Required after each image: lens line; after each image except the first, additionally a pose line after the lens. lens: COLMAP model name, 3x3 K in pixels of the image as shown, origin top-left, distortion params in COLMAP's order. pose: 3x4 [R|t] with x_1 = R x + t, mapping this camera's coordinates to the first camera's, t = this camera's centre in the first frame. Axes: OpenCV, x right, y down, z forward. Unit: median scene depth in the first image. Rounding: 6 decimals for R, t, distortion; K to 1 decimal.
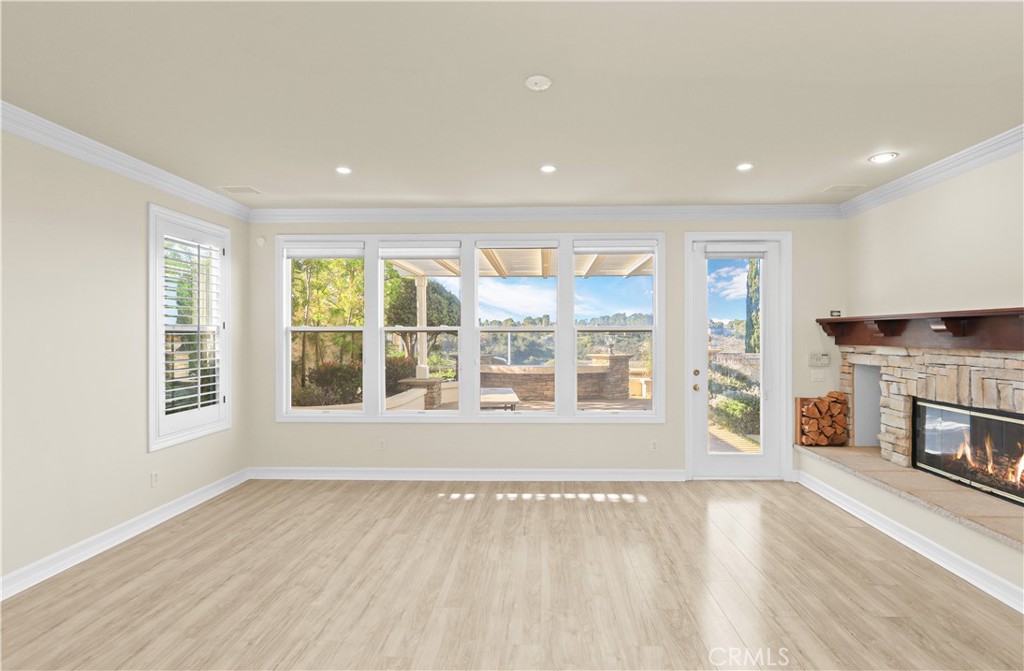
lens RADIAL K [[486.4, 0, 525.9], [0, 486.4, 331.2], [0, 0, 1]] dist [-0.005916, -0.000225]
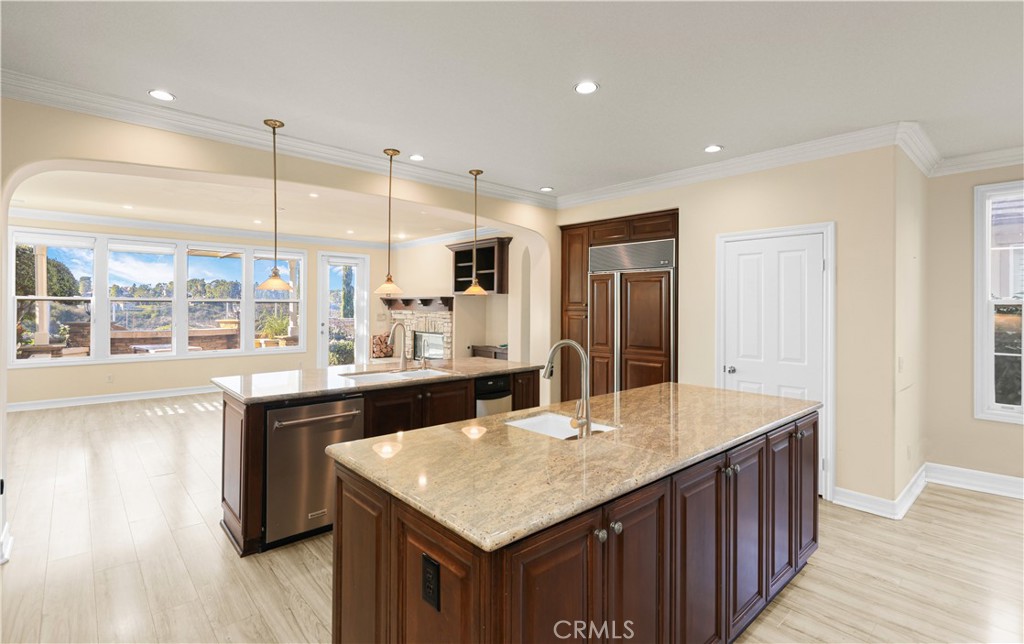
lens RADIAL K [[474.9, 0, 494.9], [0, 474.9, 302.5], [0, 0, 1]] dist [0.001454, 0.000522]
pose [[0.729274, 0.008999, 0.684163, -0.535284], [-0.011842, 0.999930, -0.000529, -0.009790], [-0.684119, -0.007716, 0.729329, -1.009061]]
